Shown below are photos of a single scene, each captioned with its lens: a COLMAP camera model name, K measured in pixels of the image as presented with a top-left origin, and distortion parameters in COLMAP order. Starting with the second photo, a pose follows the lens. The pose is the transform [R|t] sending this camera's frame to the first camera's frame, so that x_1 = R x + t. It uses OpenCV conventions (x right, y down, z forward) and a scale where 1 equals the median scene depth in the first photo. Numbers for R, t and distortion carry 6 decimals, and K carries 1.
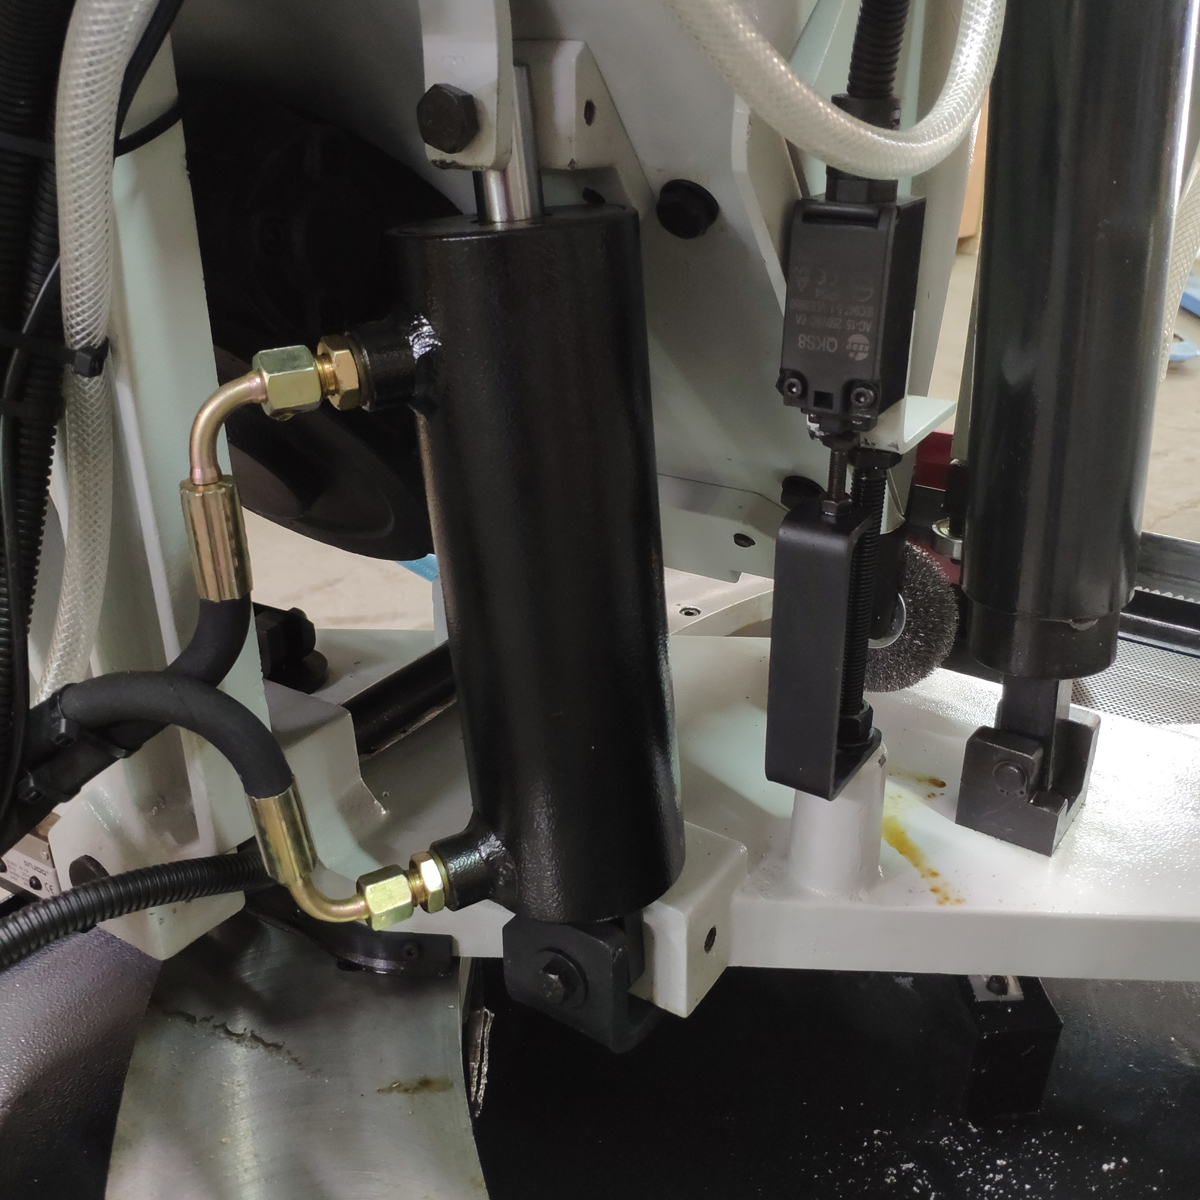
lens RADIAL K [[1258.5, 0, 612.3], [0, 1258.5, 602.9], [0, 0, 1]] dist [-0.005784, 0.000000]
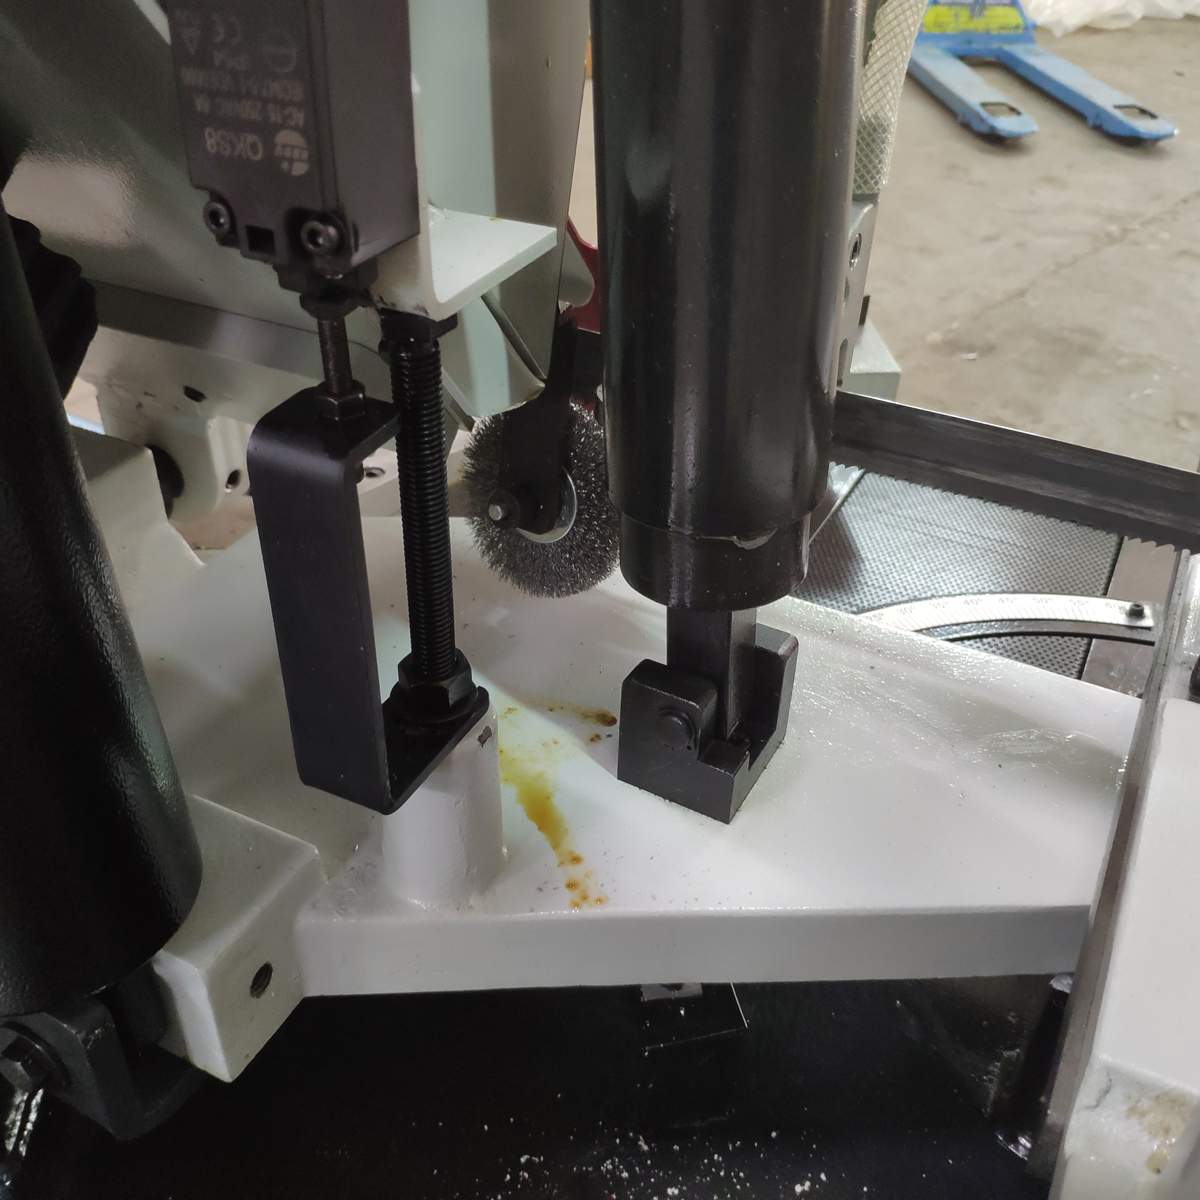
lens RADIAL K [[1258.5, 0, 598.6], [0, 1258.5, 591.1], [0, 0, 1]] dist [-0.005784, 0.000000]
pose [[0.995311, -0.037686, 0.089085, 0.209747], [0.023239, 0.987171, 0.157969, -0.066503], [-0.093895, -0.155158, 0.983417, 0.275662]]
